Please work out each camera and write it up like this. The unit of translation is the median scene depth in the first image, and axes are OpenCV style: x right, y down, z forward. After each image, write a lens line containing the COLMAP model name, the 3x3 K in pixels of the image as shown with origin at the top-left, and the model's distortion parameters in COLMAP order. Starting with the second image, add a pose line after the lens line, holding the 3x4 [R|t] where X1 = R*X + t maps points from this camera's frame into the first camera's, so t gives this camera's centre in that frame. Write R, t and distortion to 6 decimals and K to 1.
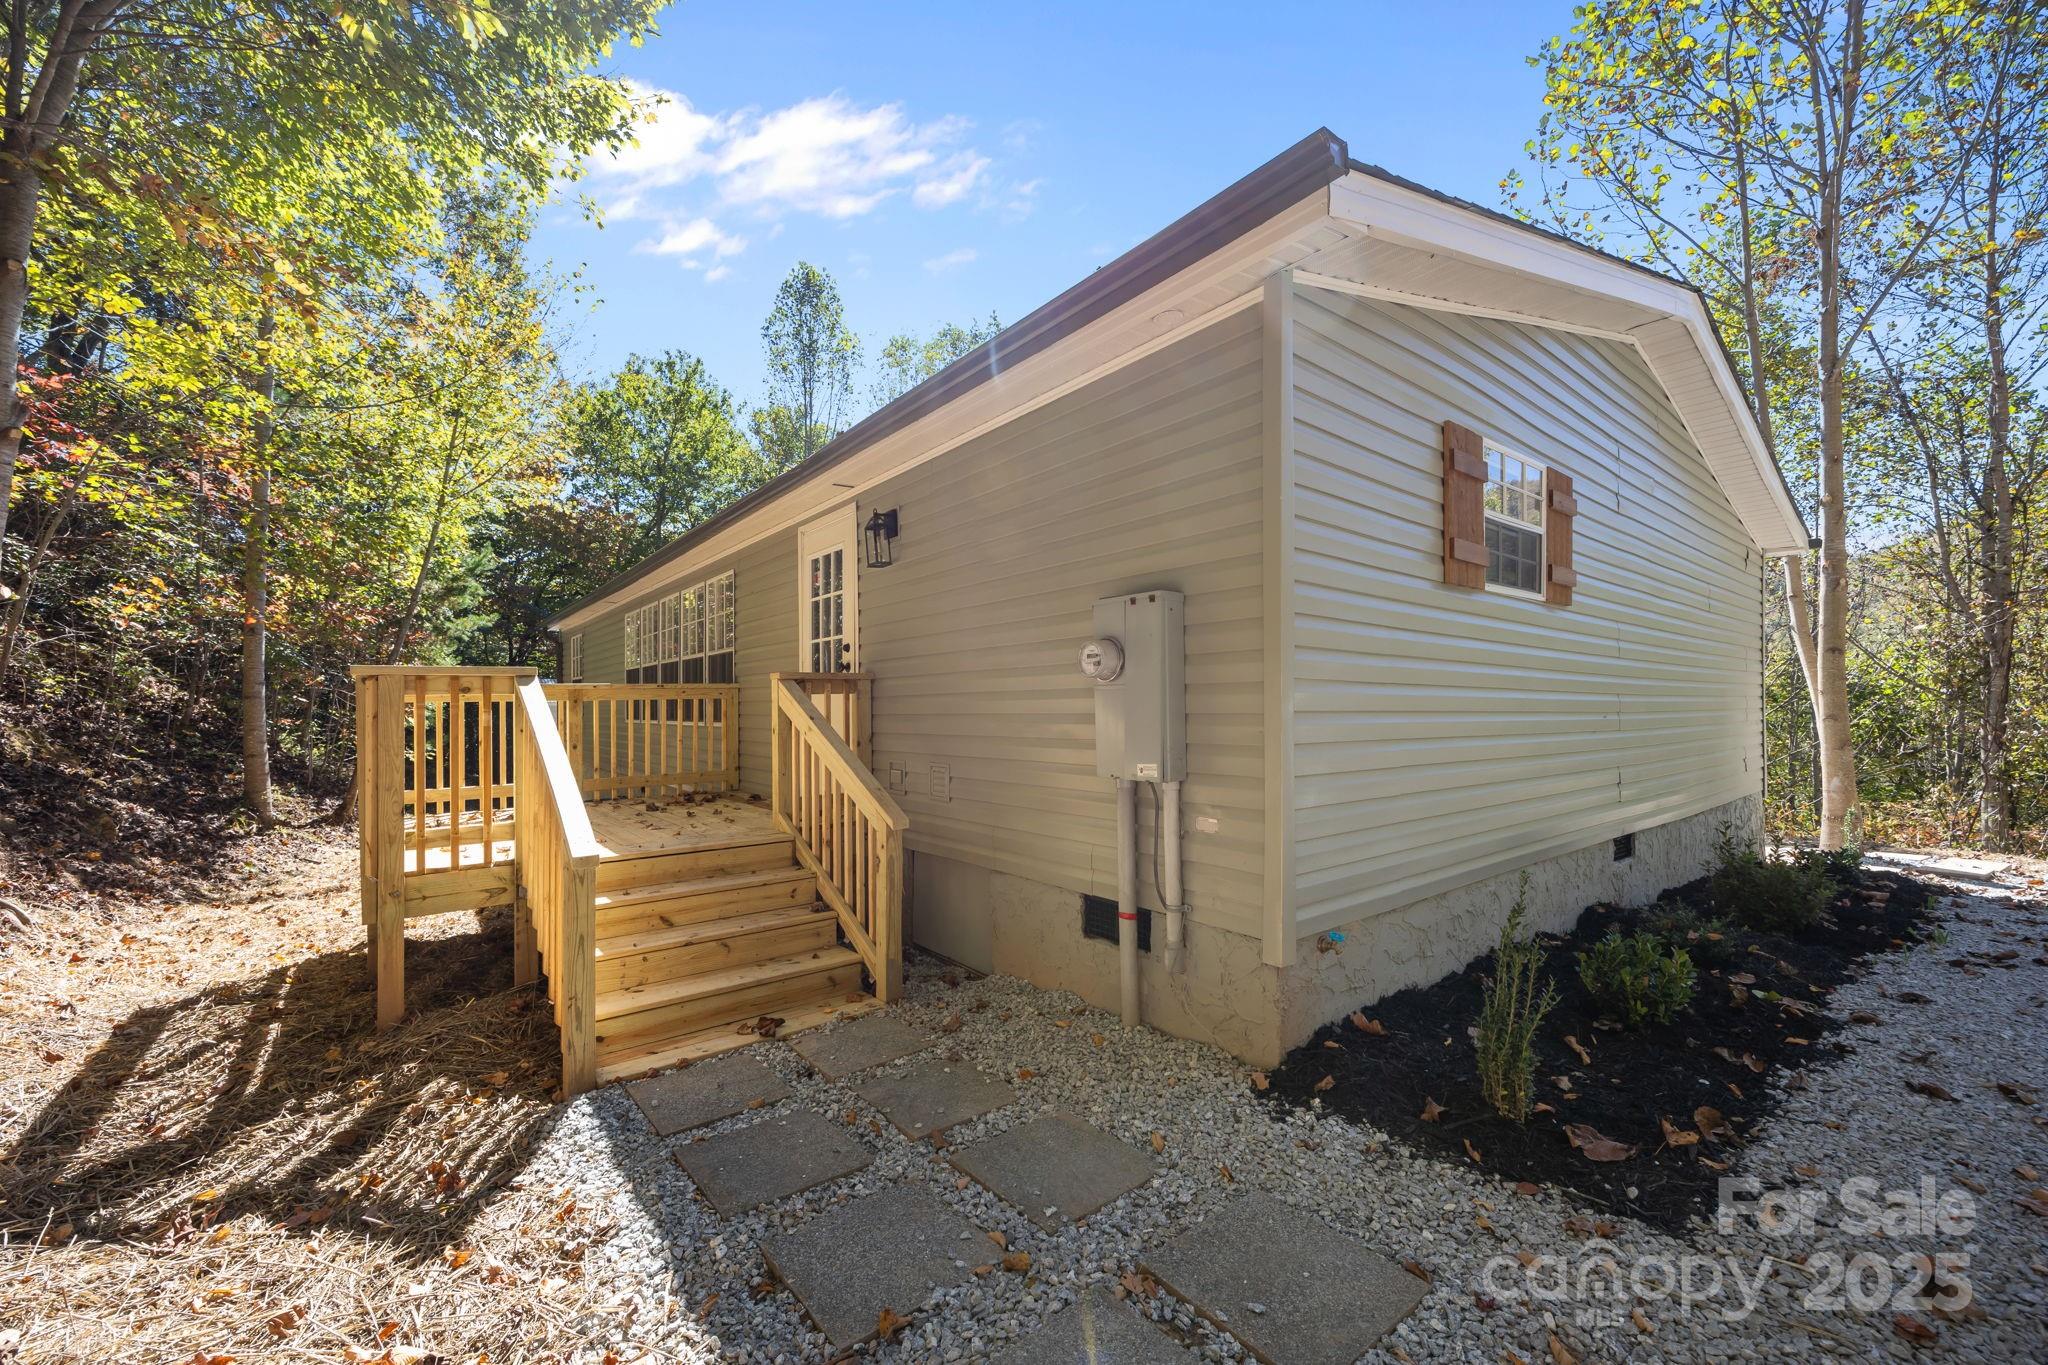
lens RADIAL K [[781.8, 0, 1025.9], [0, 781.8, 695.1], [0, 0, 1]] dist [-0.001363, 0.000140]
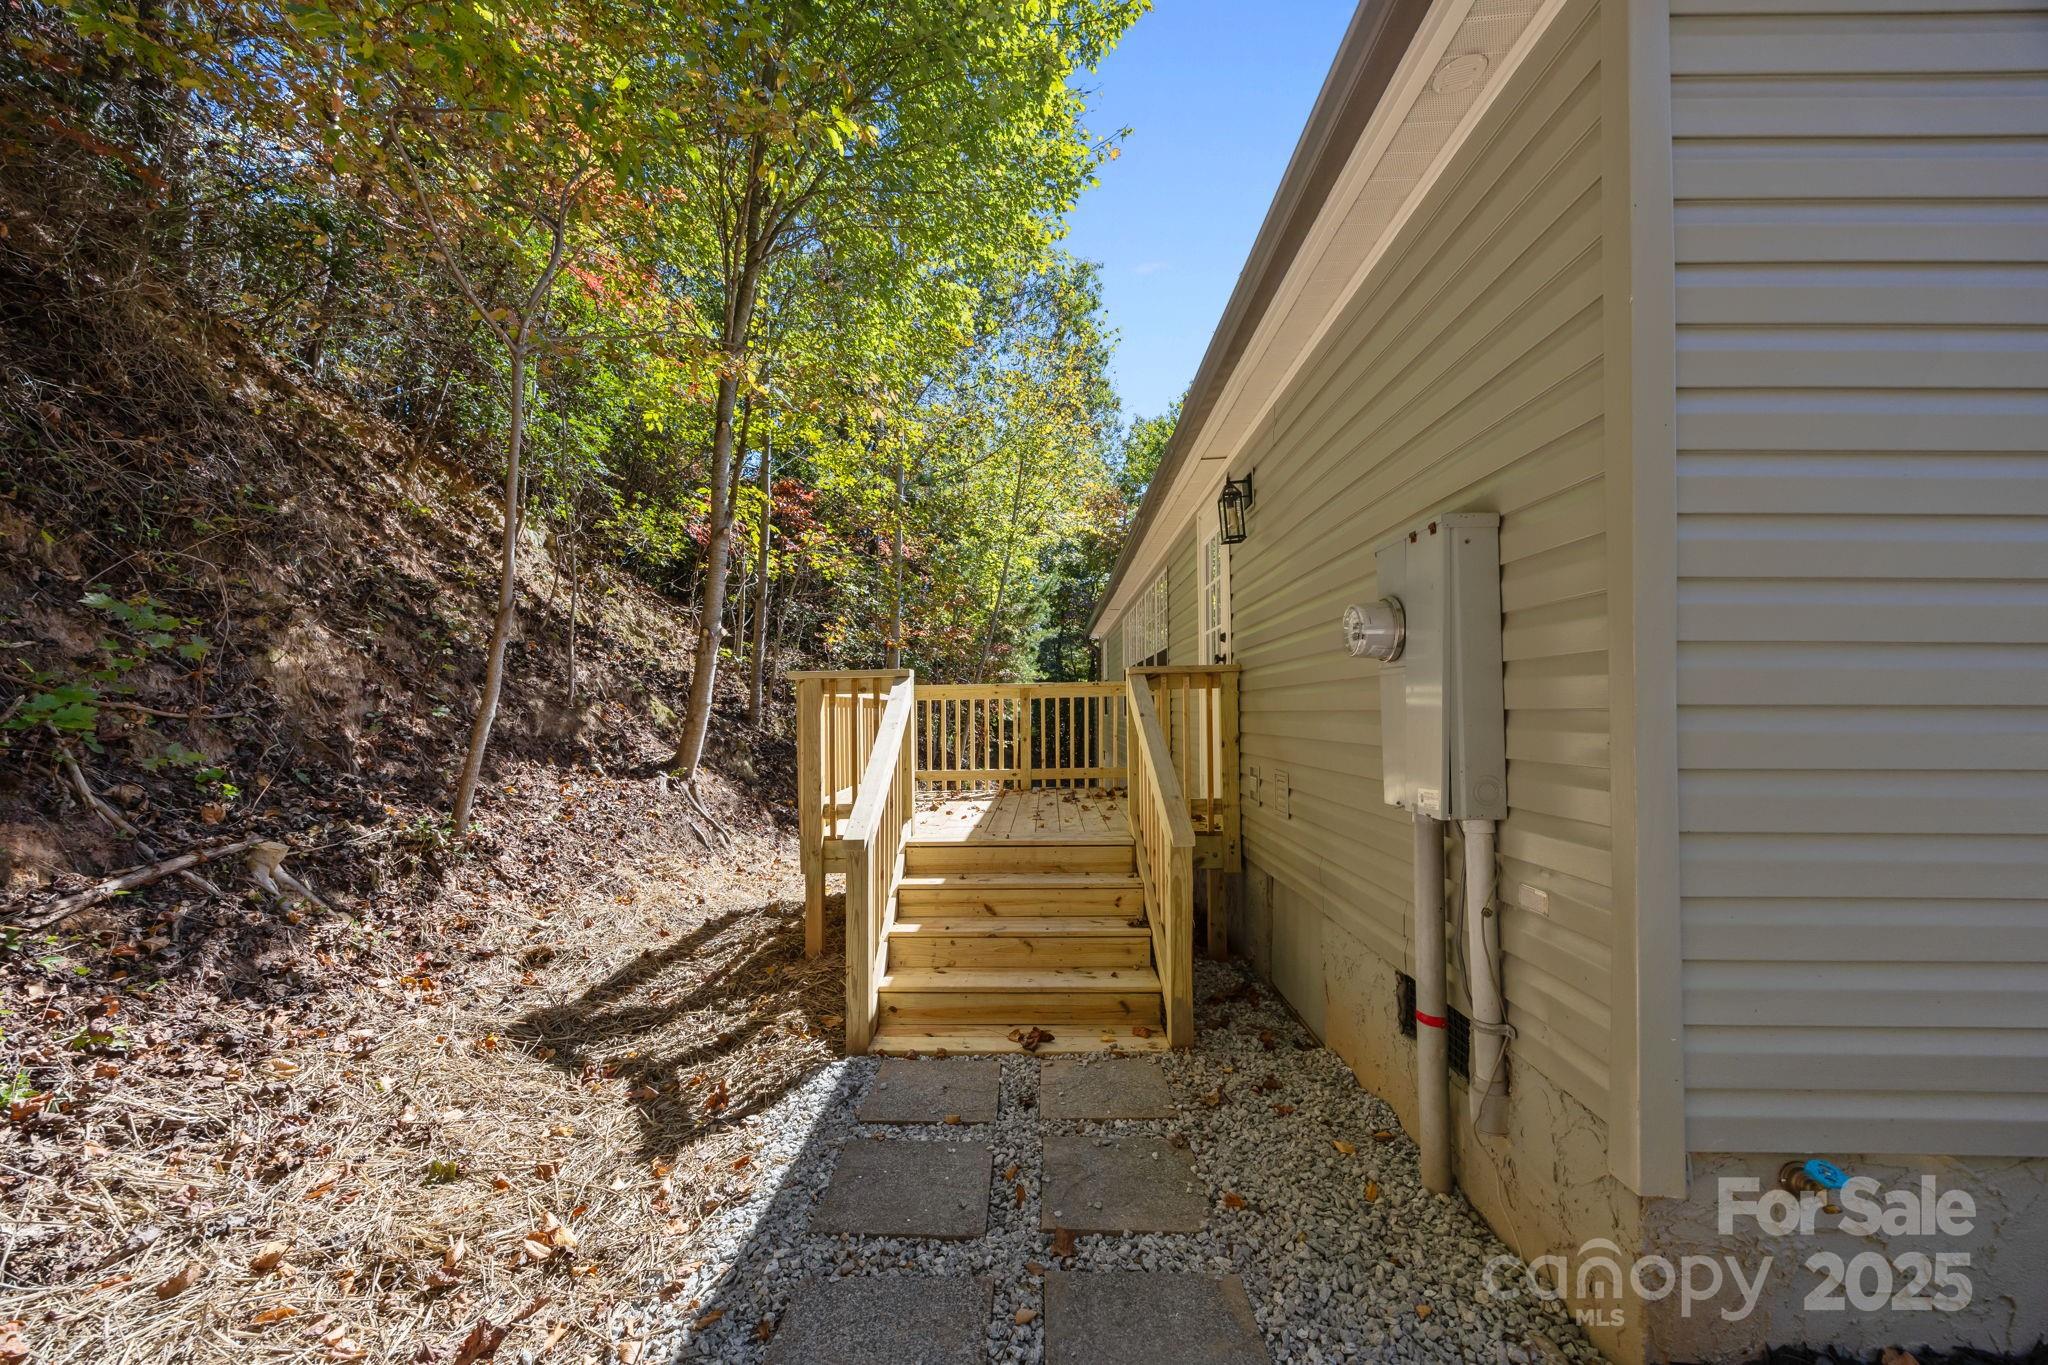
lens RADIAL K [[781.8, 0, 1025.9], [0, 781.8, 695.1], [0, 0, 1]] dist [-0.001363, 0.000140]
pose [[0.772956, -0.009639, -0.634387, 0.292539], [0.011662, 0.999932, -0.000984, 0.007796], [0.634353, -0.006637, 0.773015, 0.285596]]
